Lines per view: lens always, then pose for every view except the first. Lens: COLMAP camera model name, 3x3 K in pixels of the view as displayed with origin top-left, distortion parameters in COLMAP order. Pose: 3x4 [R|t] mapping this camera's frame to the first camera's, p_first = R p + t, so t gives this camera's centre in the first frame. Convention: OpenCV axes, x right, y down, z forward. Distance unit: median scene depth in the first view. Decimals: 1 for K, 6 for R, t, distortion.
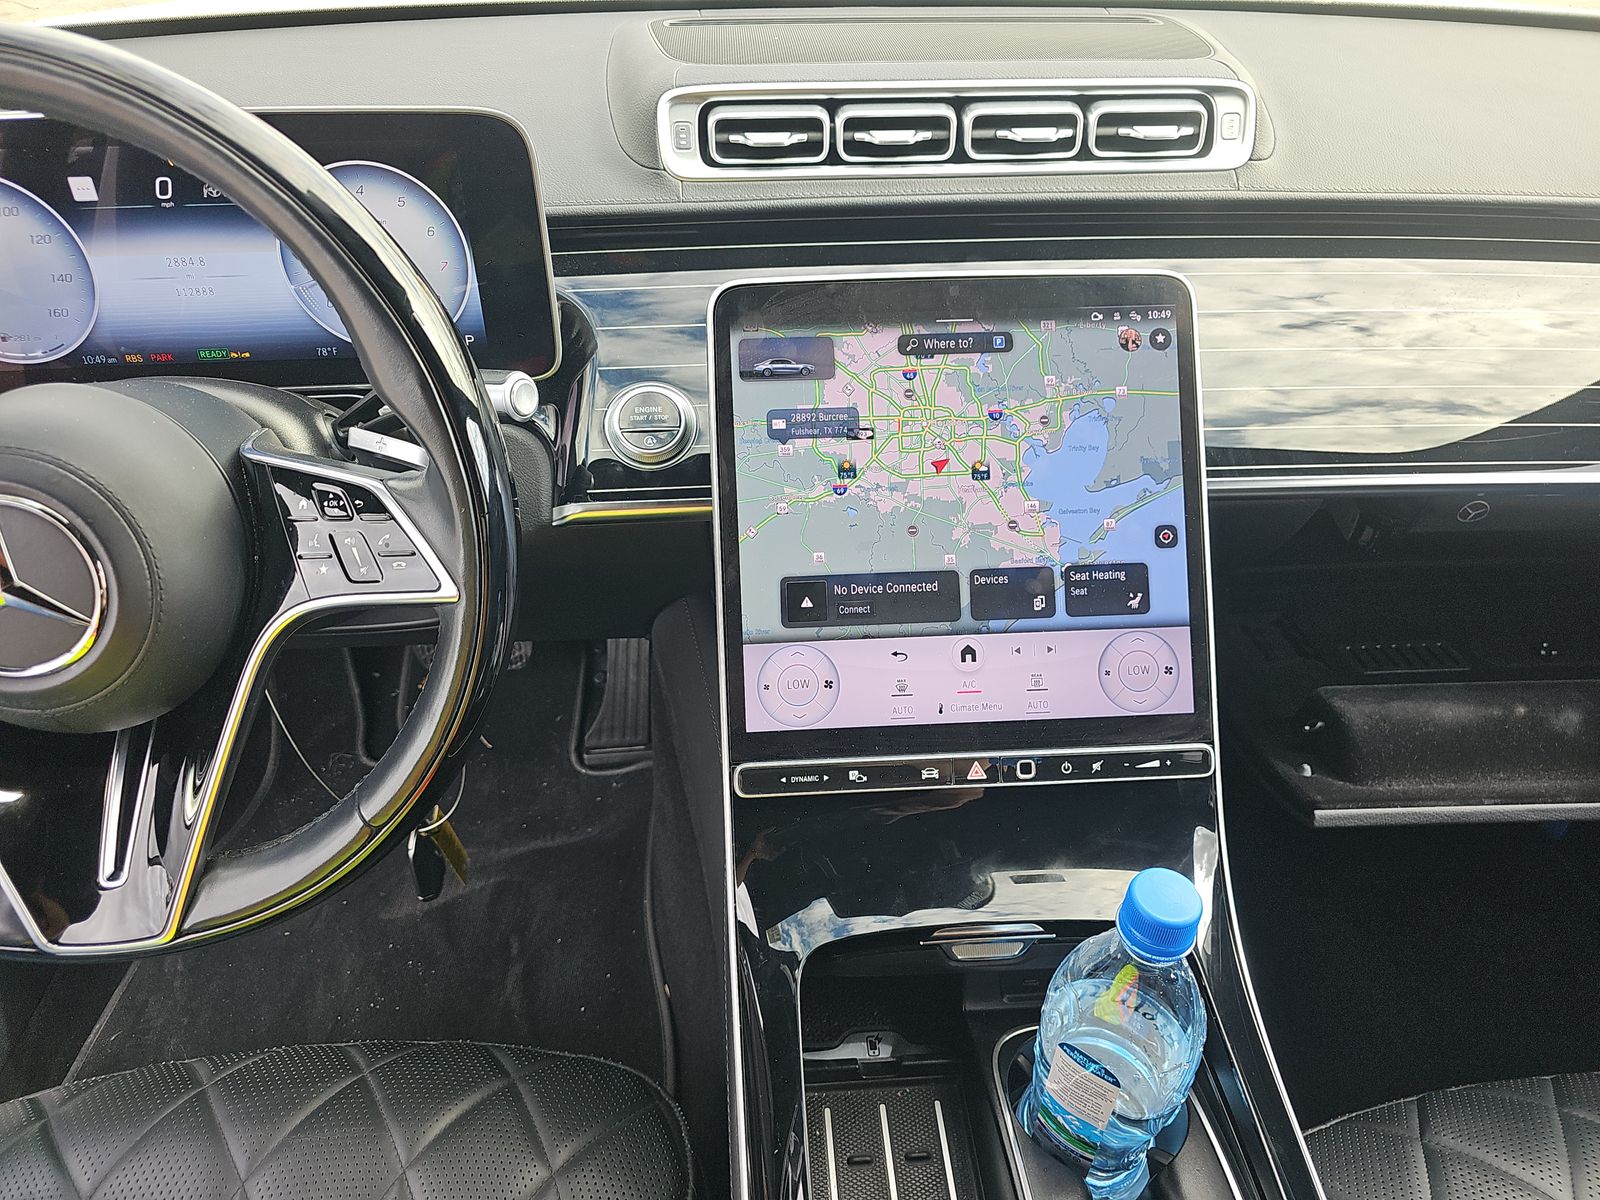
lens RADIAL K [[1084.9, 0, 800.0], [0, 1084.9, 600.0], [0, 0, 1]] dist [0.035921, -0.034968]
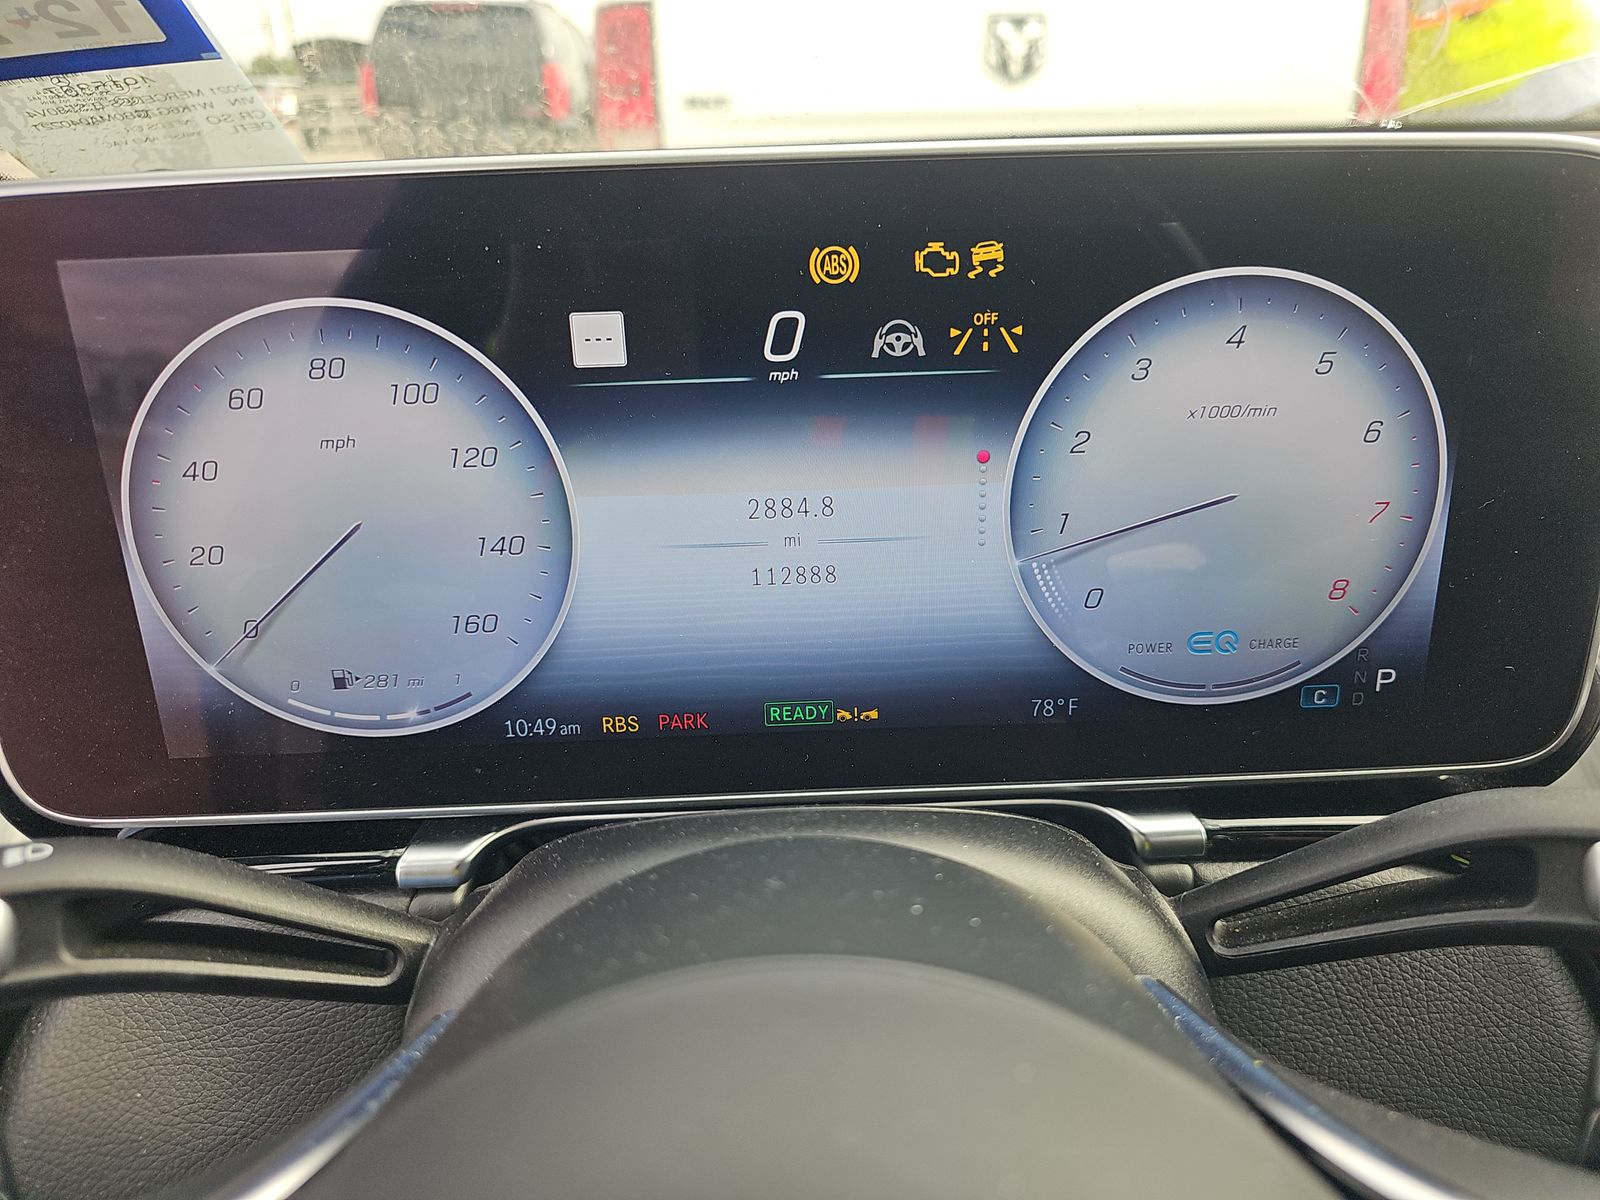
lens RADIAL K [[1073.2, 0, 800.0], [0, 1073.2, 600.0], [0, 0, 1]] dist [-0.001016, -0.003388]
pose [[0.998061, -0.003998, -0.062111, -0.518773], [-0.010309, 0.973530, -0.228329, -0.175142], [0.061380, 0.228526, 0.971601, 0.591245]]
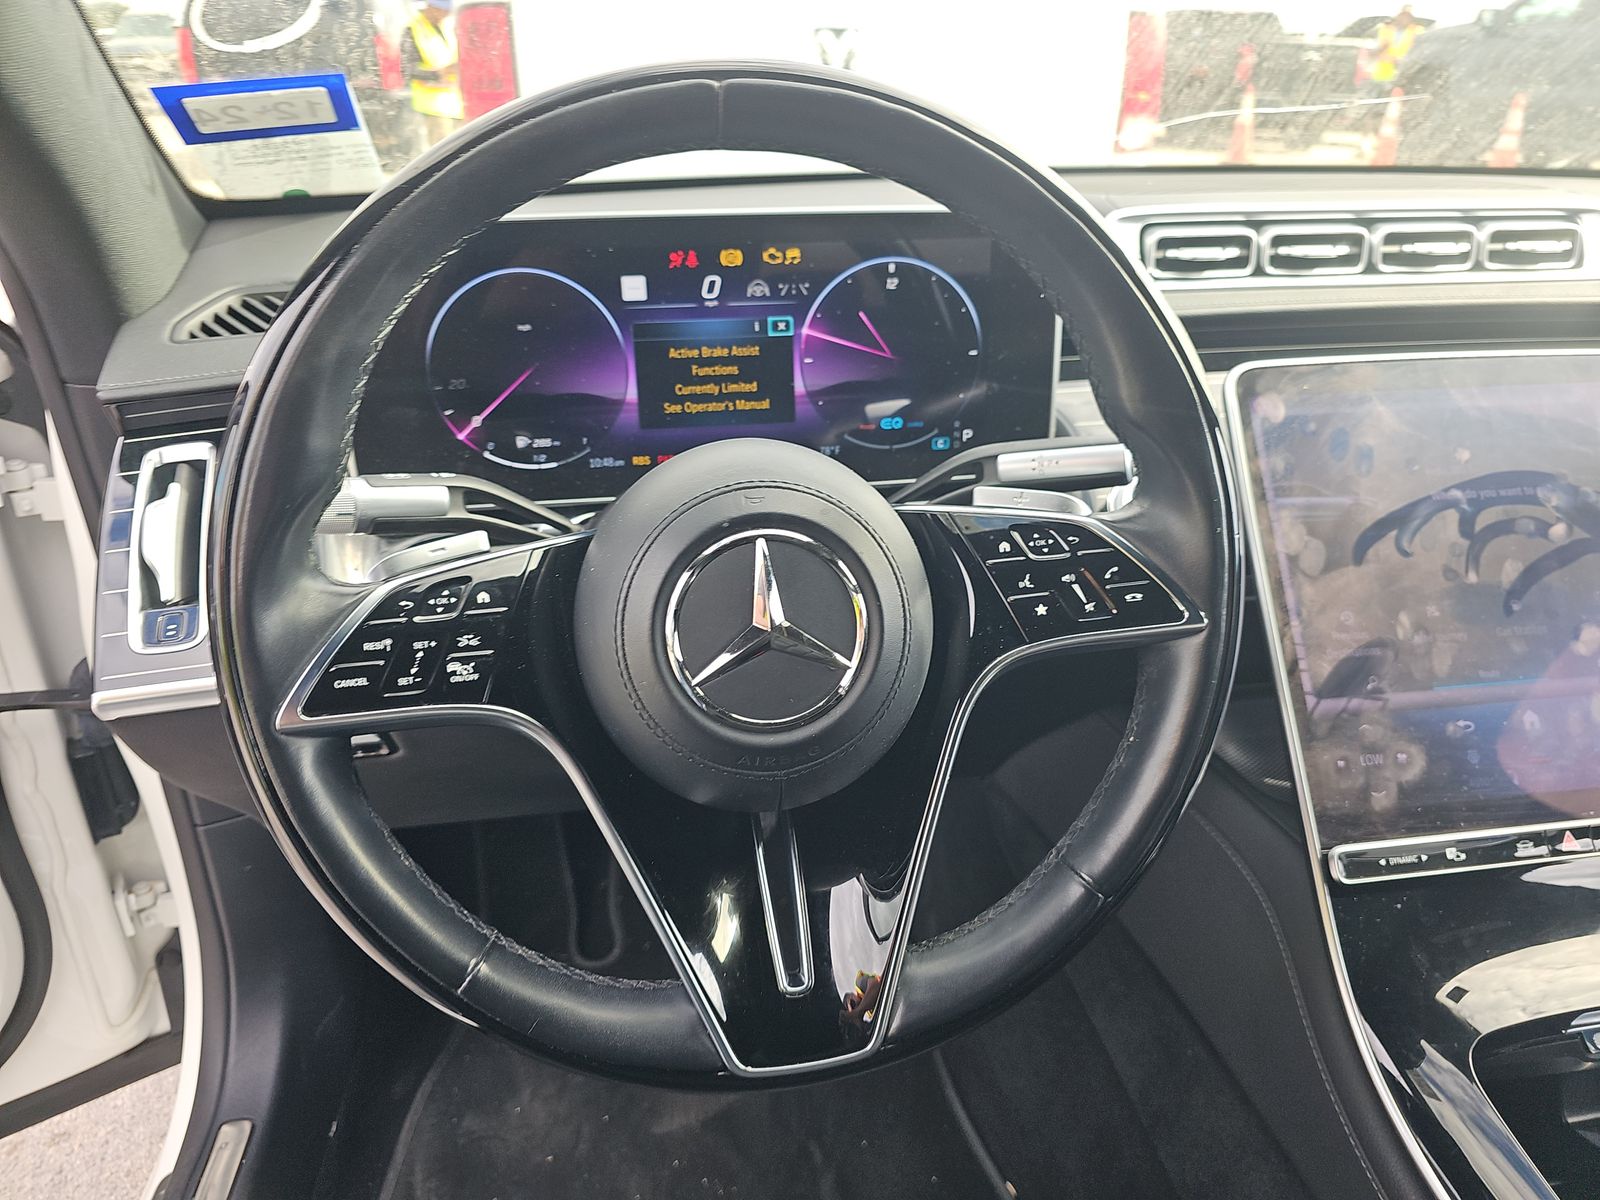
lens RADIAL K [[1084.9, 0, 800.0], [0, 1084.9, 600.0], [0, 0, 1]] dist [0.035921, -0.034968]
pose [[0.996243, -0.038660, 0.077491, -0.554927], [0.054336, 0.975818, -0.211724, 0.114612], [-0.067432, 0.215139, 0.974253, 0.075343]]
